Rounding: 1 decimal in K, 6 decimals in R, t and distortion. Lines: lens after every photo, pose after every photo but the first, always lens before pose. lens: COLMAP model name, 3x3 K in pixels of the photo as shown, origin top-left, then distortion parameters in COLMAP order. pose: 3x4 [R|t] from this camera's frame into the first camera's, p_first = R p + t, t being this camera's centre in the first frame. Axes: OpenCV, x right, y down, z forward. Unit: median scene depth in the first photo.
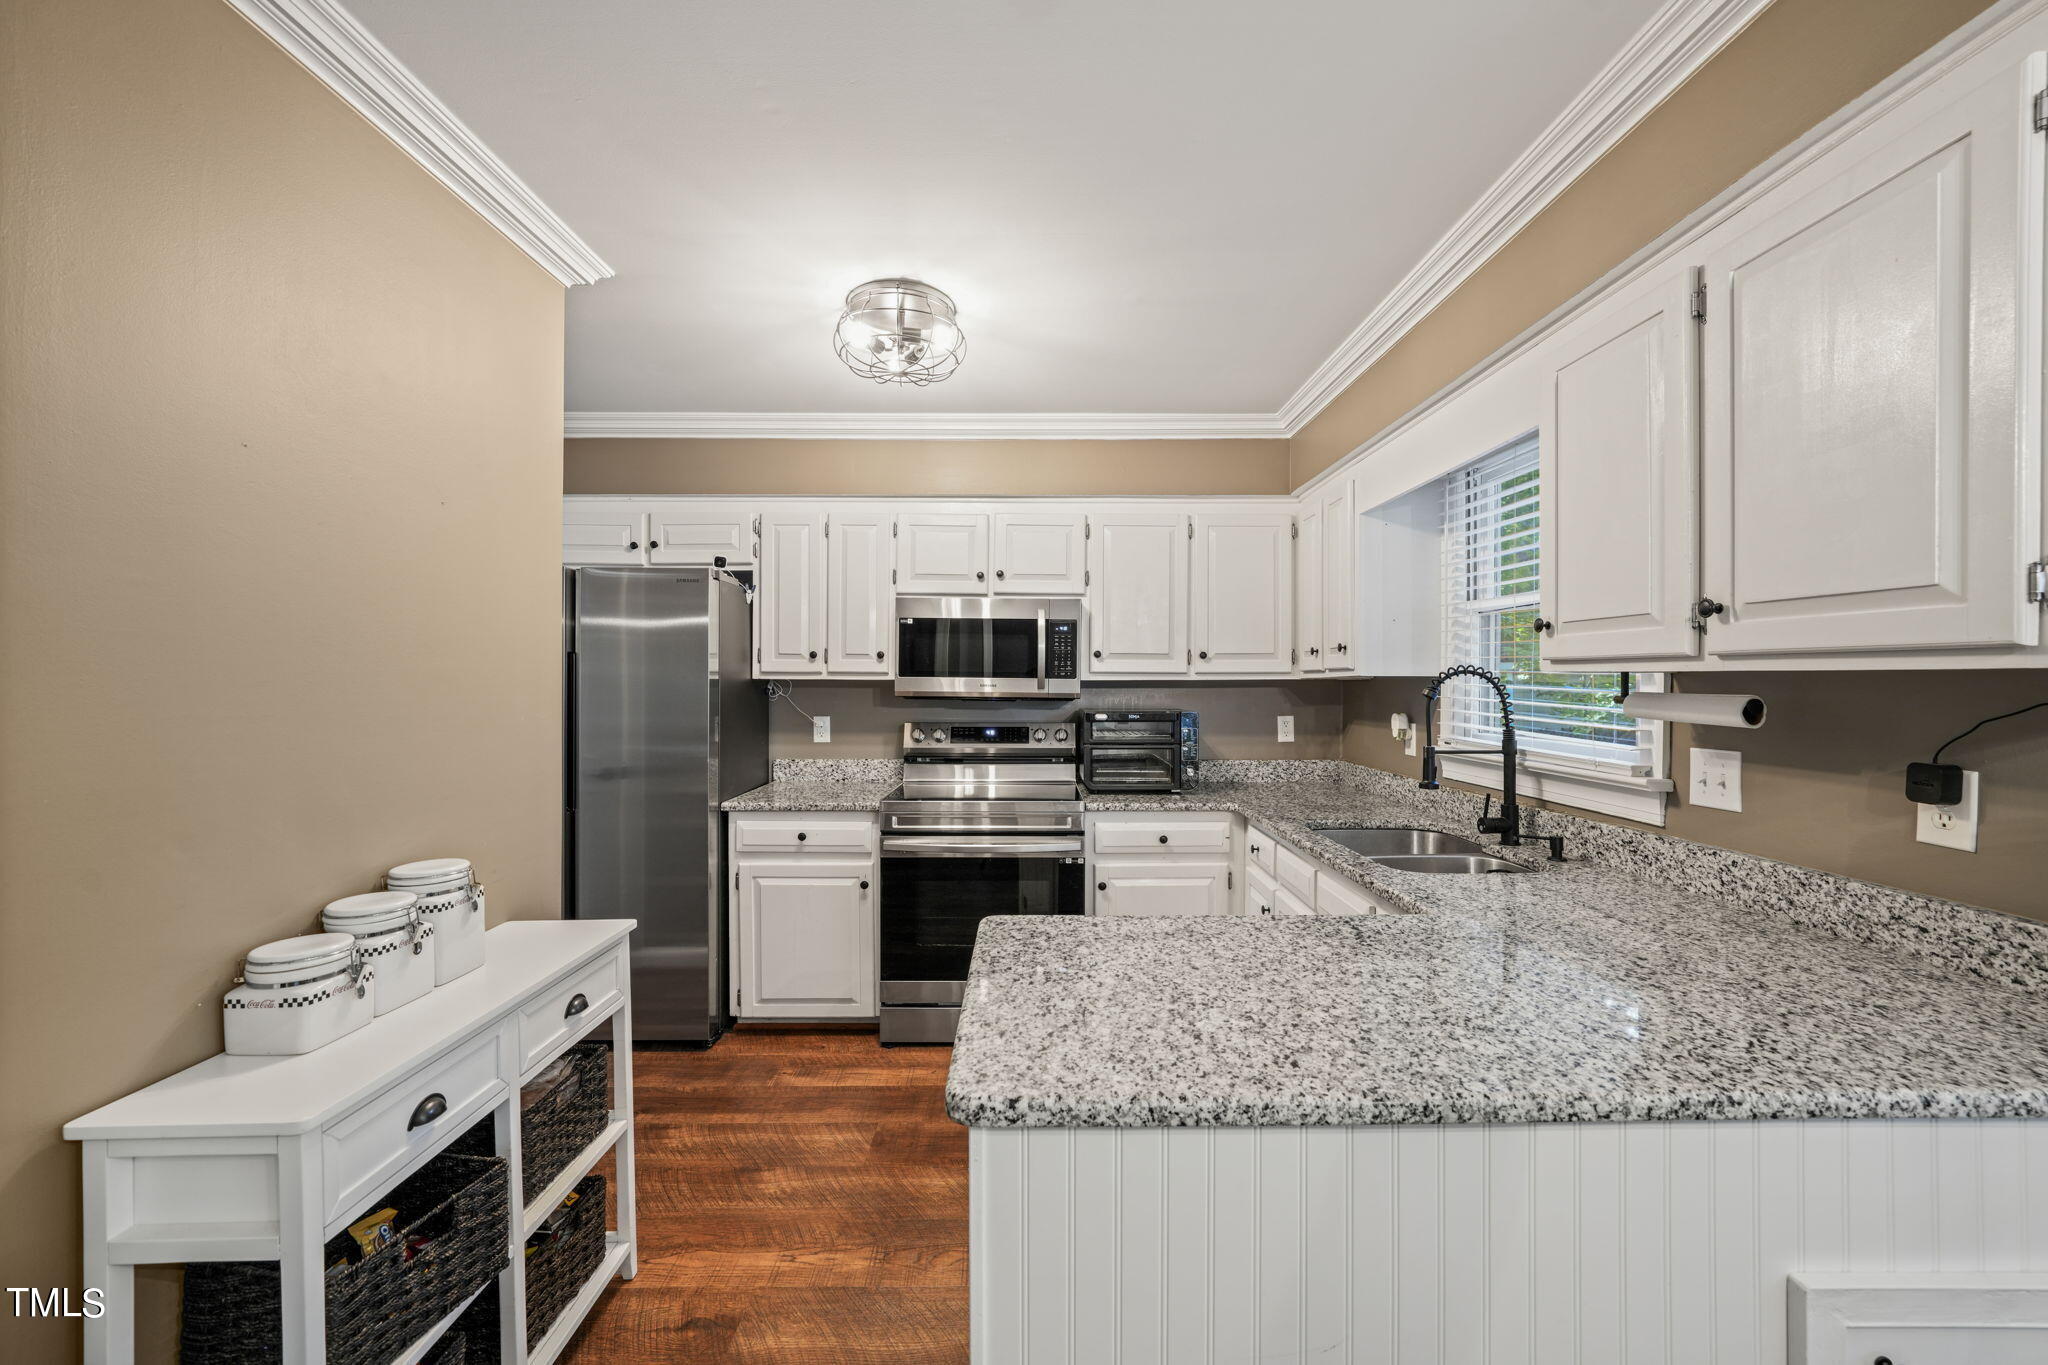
lens RADIAL K [[812.6, 0, 1039.2], [0, 812.6, 685.1], [0, 0, 1]] dist [-0.013839, 0.003832]
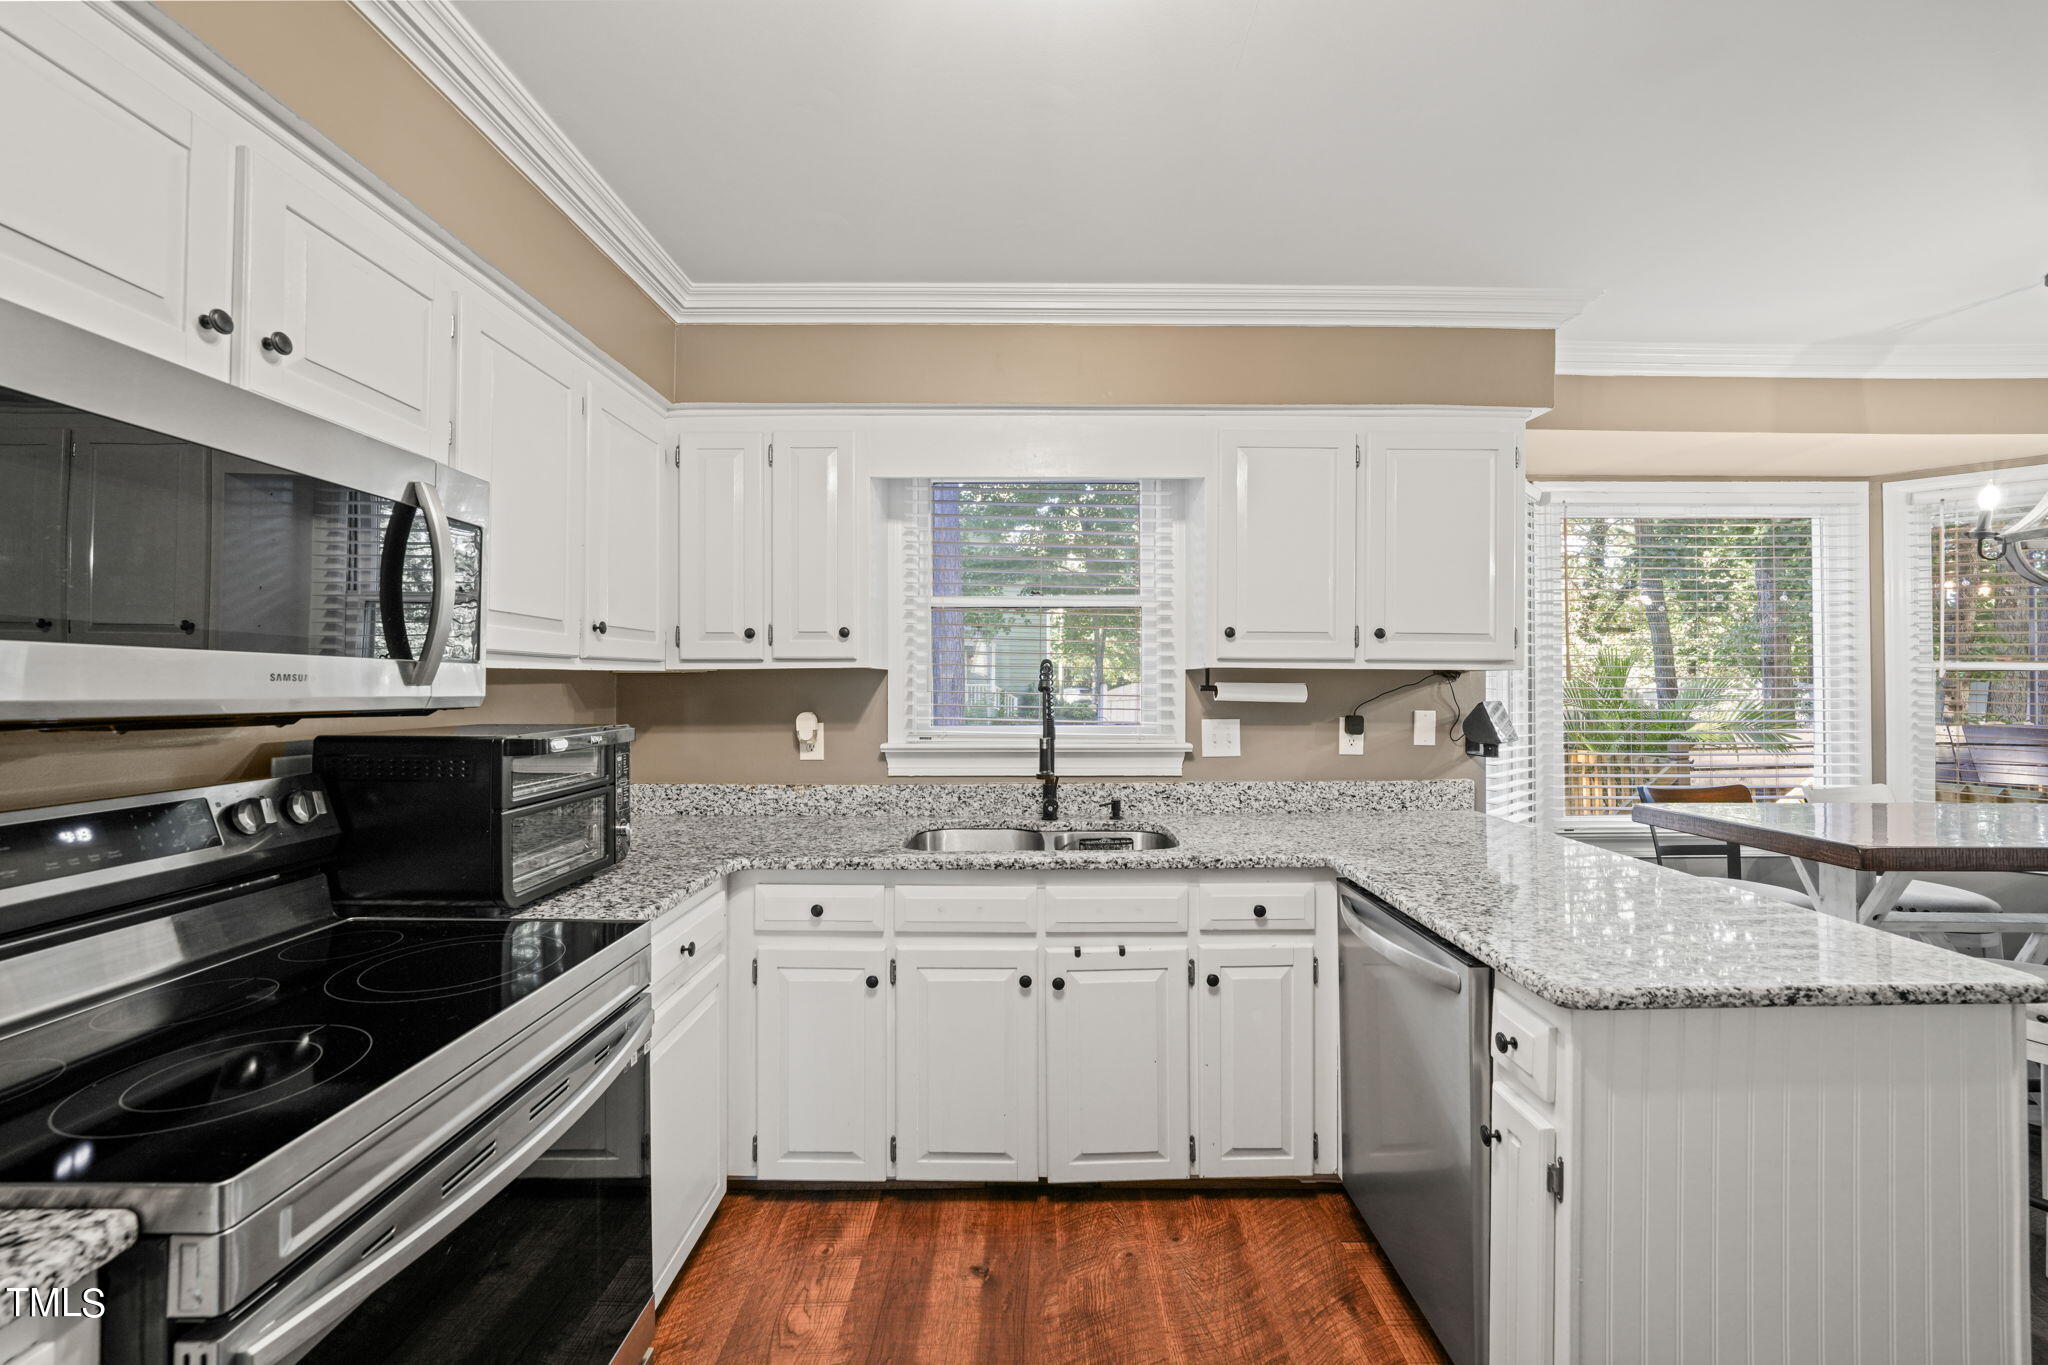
lens RADIAL K [[812.6, 0, 1018.8], [0, 812.6, 671.7], [0, 0, 1]] dist [-0.013839, 0.003832]
pose [[0.013966, 0.012286, 0.999827, -0.380648], [0.003853, 0.999916, -0.012341, 0.002740], [-0.999895, 0.004025, 0.013917, 0.698755]]
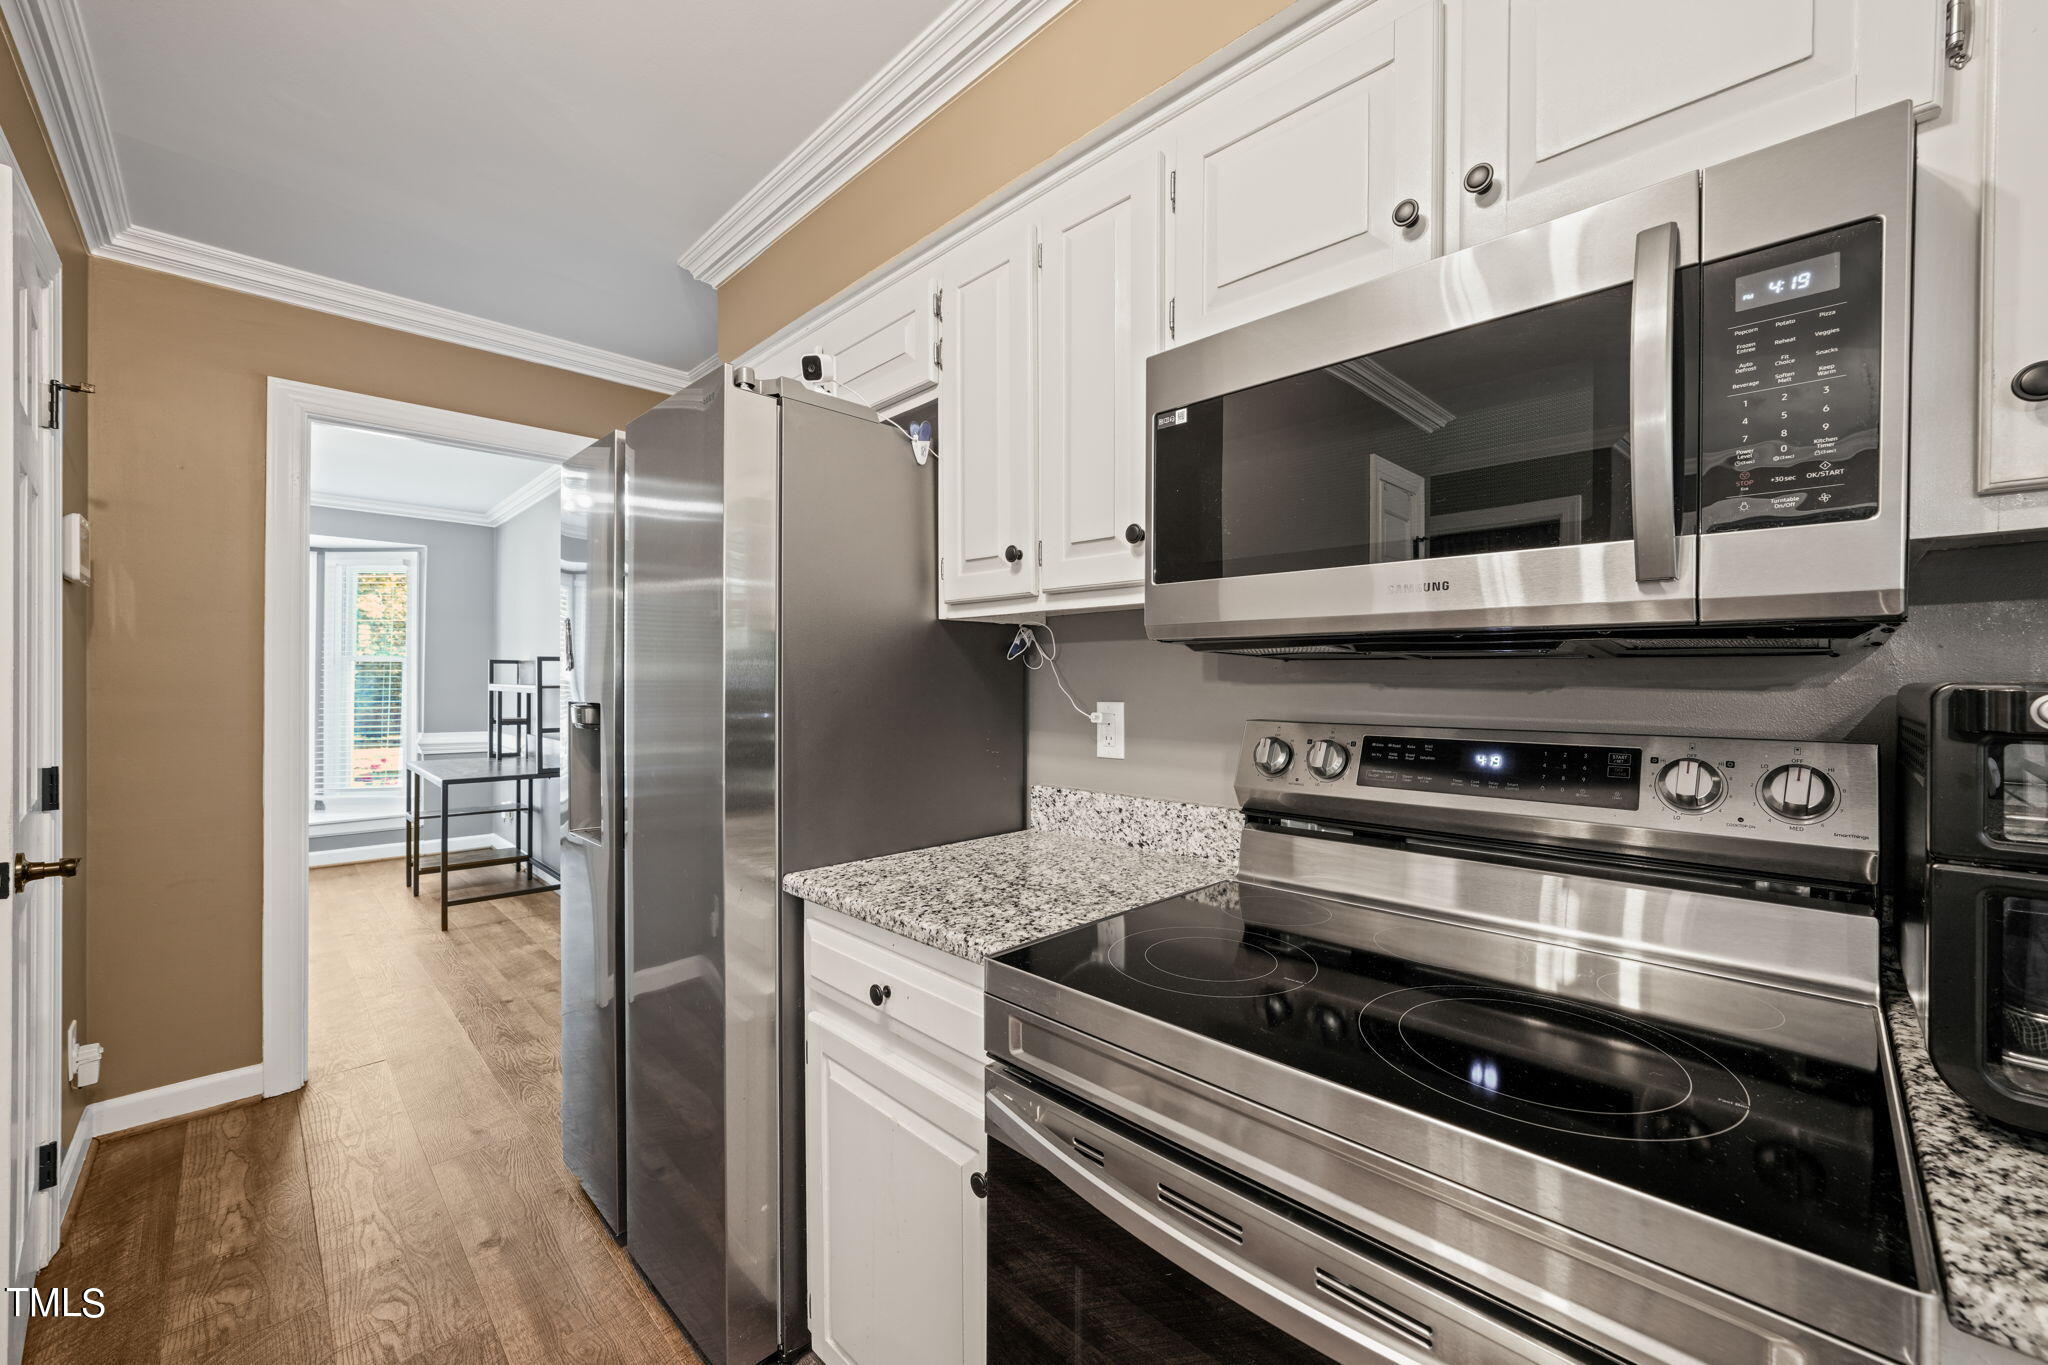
lens RADIAL K [[812.6, 0, 1047.7], [0, 812.6, 689.5], [0, 0, 1]] dist [-0.013839, 0.003832]
pose [[0.708136, 0.005151, -0.706057, 0.041053], [-0.008263, 0.999965, -0.000993, 0.035479], [0.706028, 0.006538, 0.708154, 0.715785]]
